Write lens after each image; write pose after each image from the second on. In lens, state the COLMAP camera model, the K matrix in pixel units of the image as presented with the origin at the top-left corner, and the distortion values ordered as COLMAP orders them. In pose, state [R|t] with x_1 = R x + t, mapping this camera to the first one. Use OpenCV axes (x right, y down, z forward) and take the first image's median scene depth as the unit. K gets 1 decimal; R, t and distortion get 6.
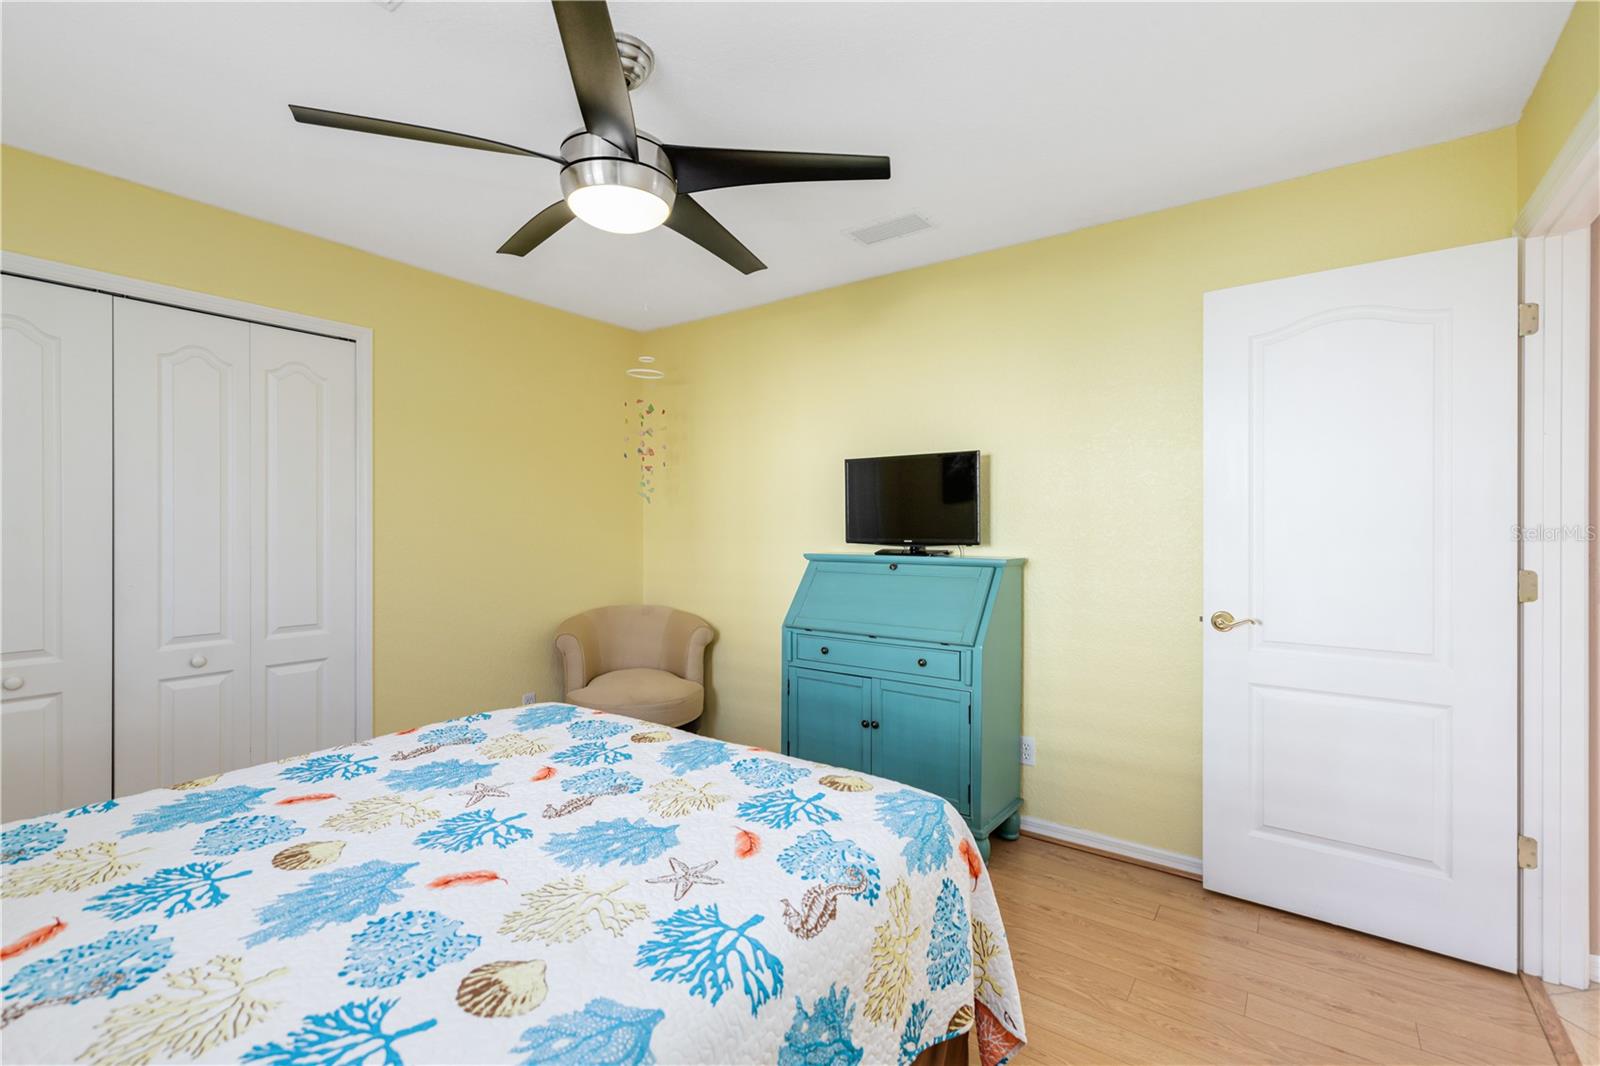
lens RADIAL K [[710.1, 0, 795.7], [0, 710.1, 525.4], [0, 0, 1]] dist [0.000498, -0.000460]
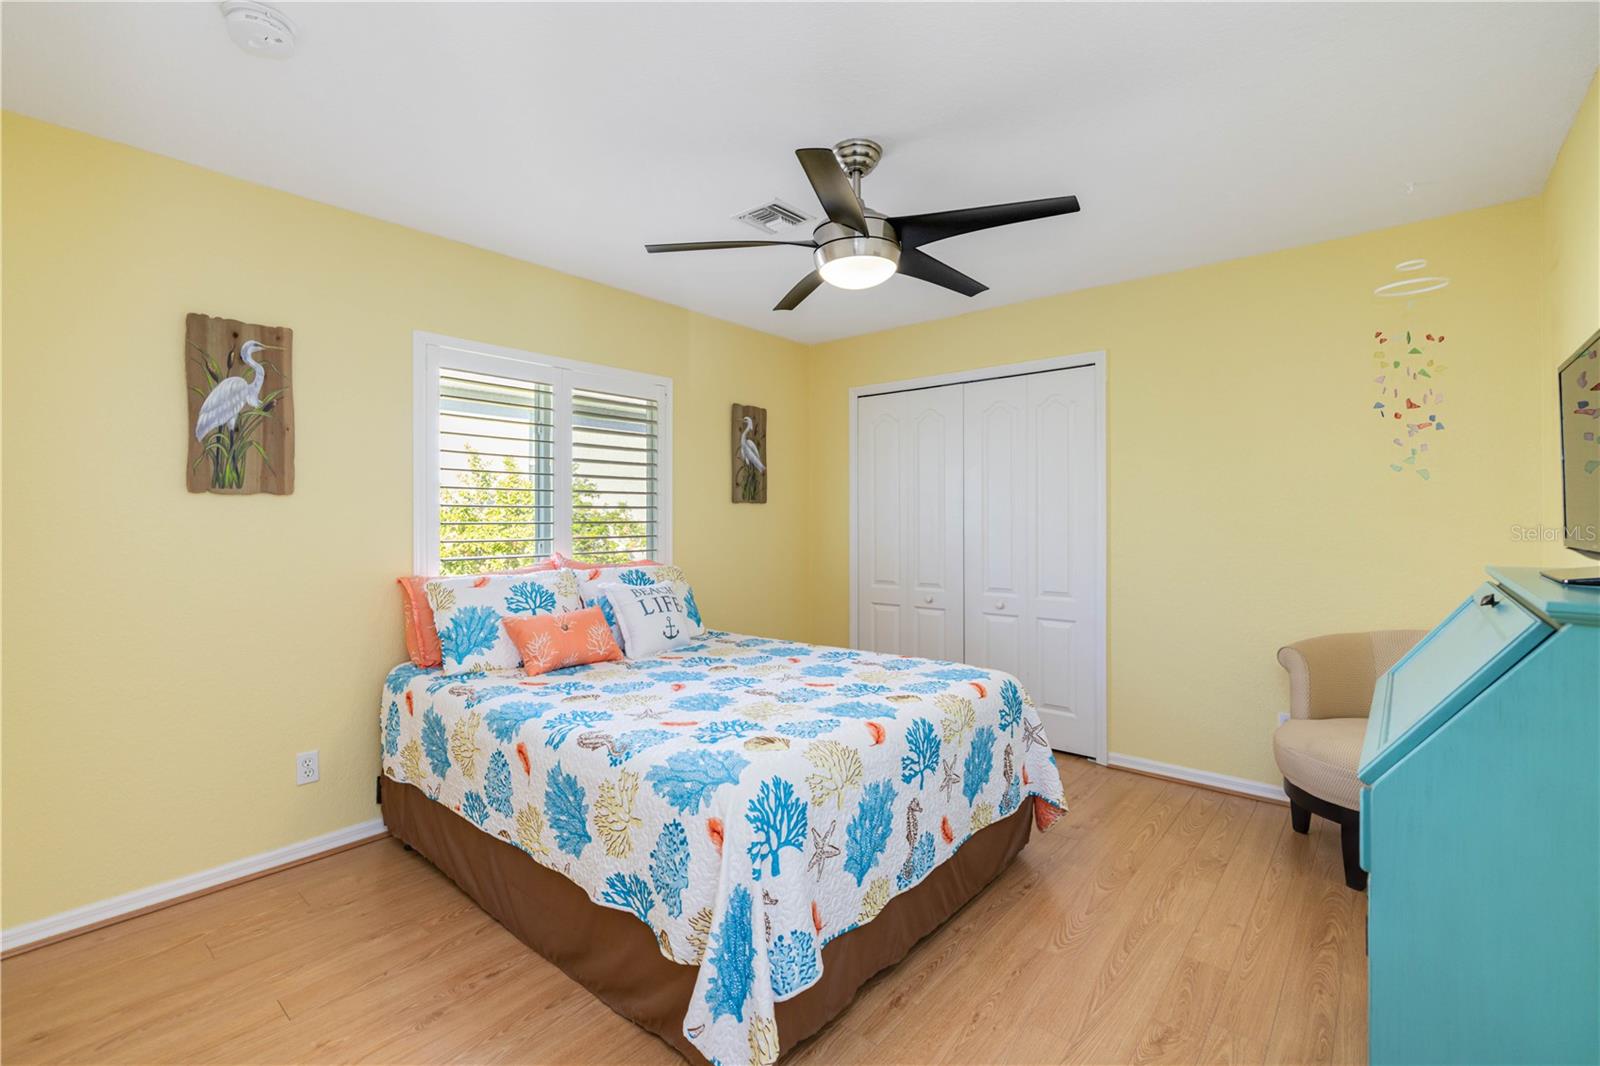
lens RADIAL K [[710.1, 0, 795.7], [0, 710.1, 525.4], [0, 0, 1]] dist [0.000498, -0.000460]
pose [[-0.084924, 0.005873, -0.996370, 1.403631], [0.008112, 0.999954, 0.005203, 0.014921], [0.996354, -0.007641, -0.084968, 1.355285]]
